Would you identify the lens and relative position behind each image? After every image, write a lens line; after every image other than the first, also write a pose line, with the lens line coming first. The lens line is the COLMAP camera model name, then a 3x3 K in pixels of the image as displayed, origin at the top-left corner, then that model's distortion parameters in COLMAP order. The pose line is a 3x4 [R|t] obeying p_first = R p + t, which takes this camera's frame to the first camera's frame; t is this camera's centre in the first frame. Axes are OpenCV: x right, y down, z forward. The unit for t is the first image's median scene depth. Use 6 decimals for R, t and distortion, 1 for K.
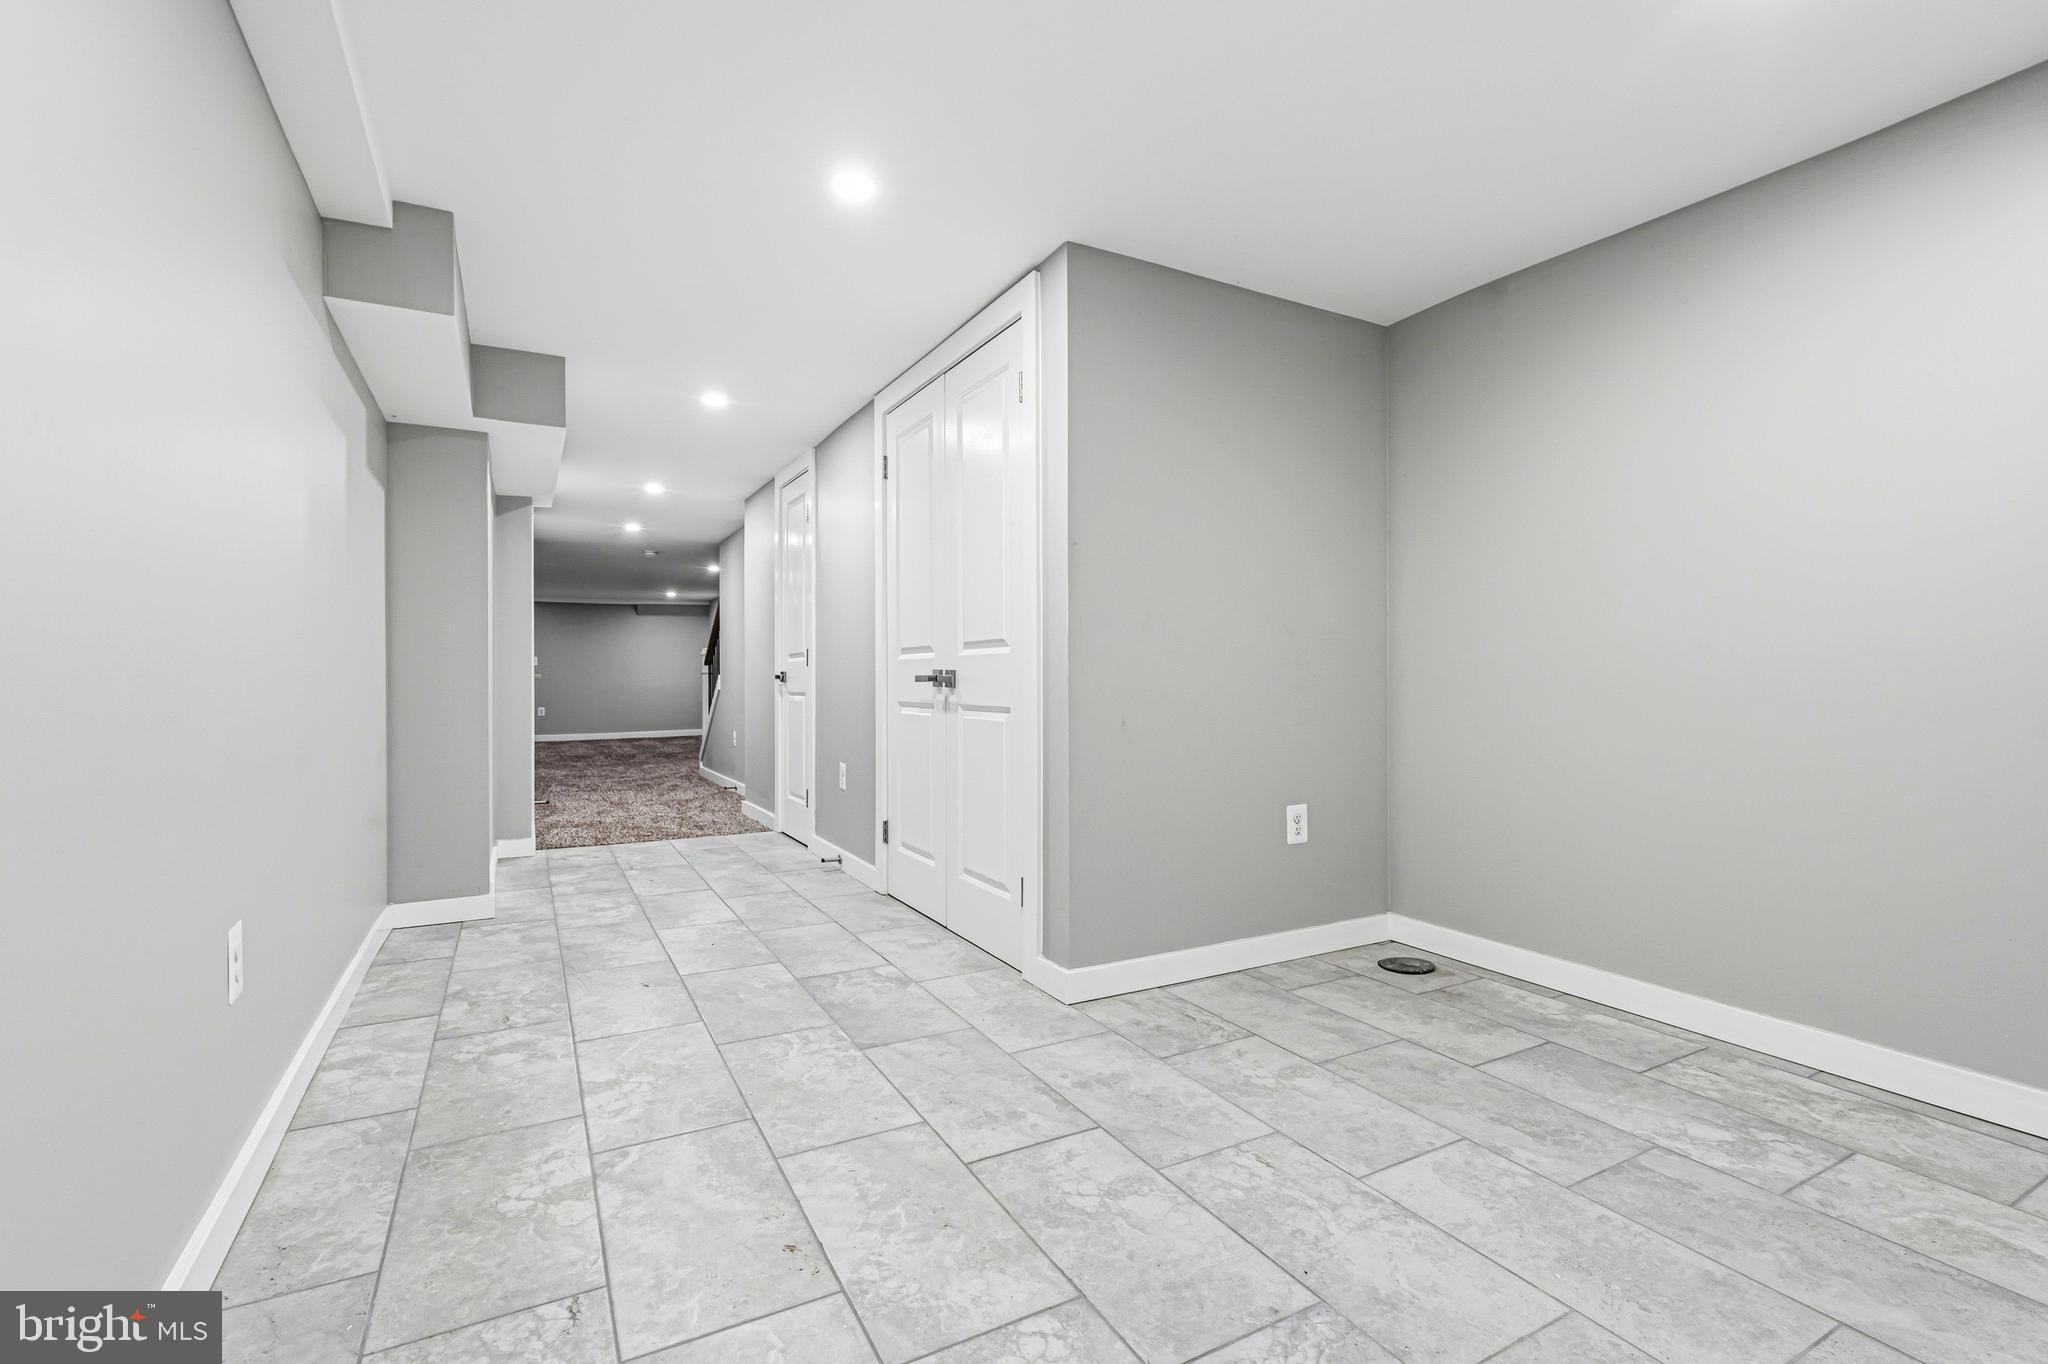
lens RADIAL K [[929.9, 0, 1025.6], [0, 929.9, 676.7], [0, 0, 1]] dist [-0.006762, 0.001224]
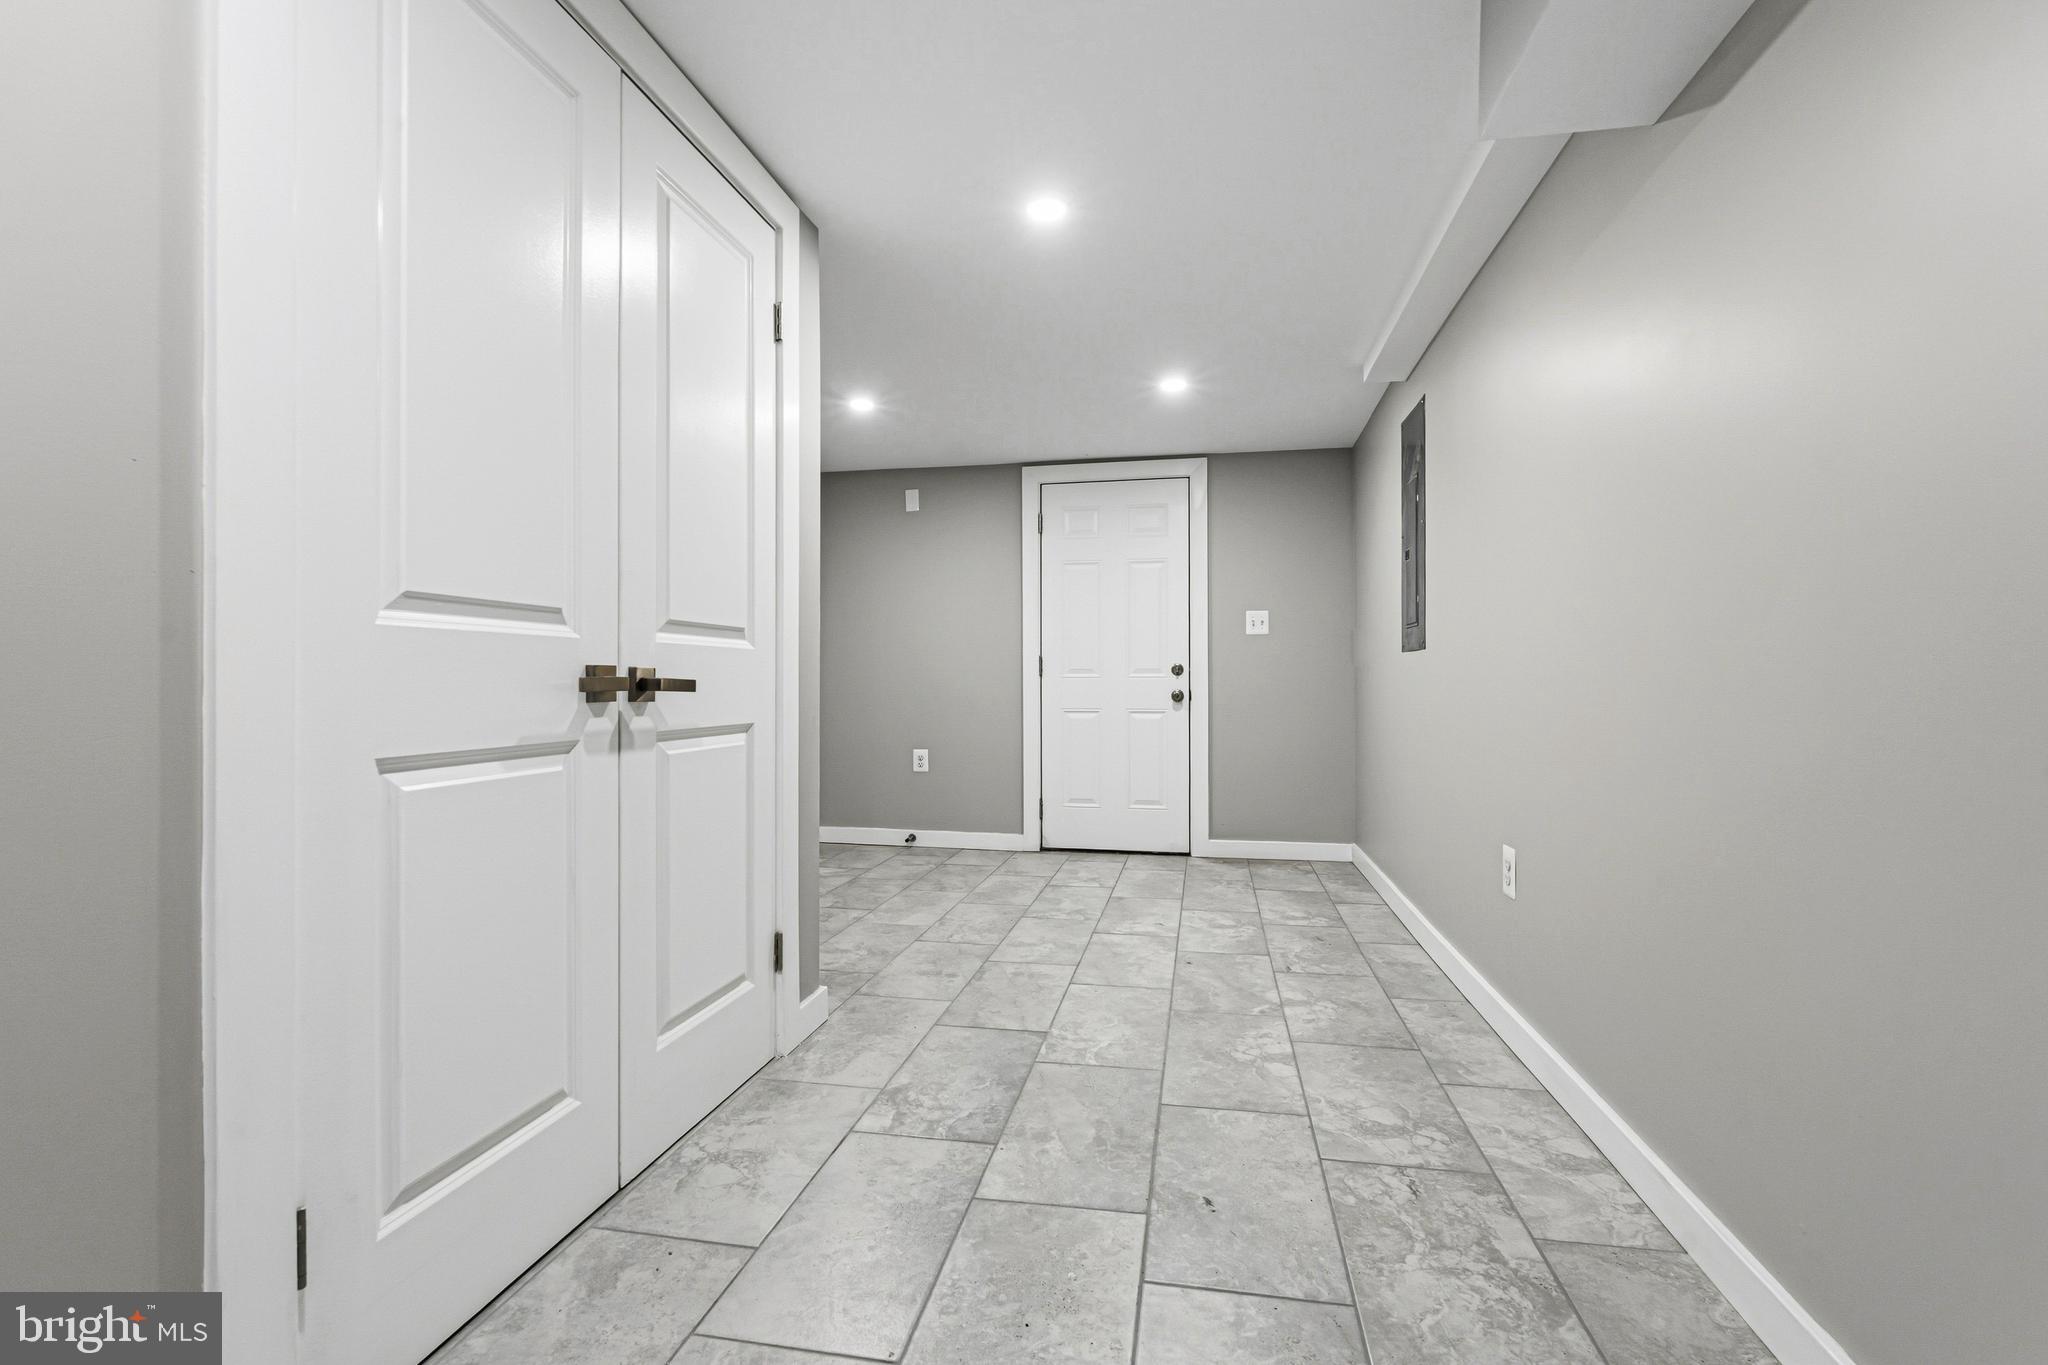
lens RADIAL K [[929.9, 0, 1024.8], [0, 929.9, 687.4], [0, 0, 1]] dist [-0.006762, 0.001224]
pose [[-0.771959, 0.001347, 0.635670, -0.852020], [0.002806, 0.999995, 0.001289, 0.005575], [-0.635666, 0.002779, -0.771959, 1.876604]]
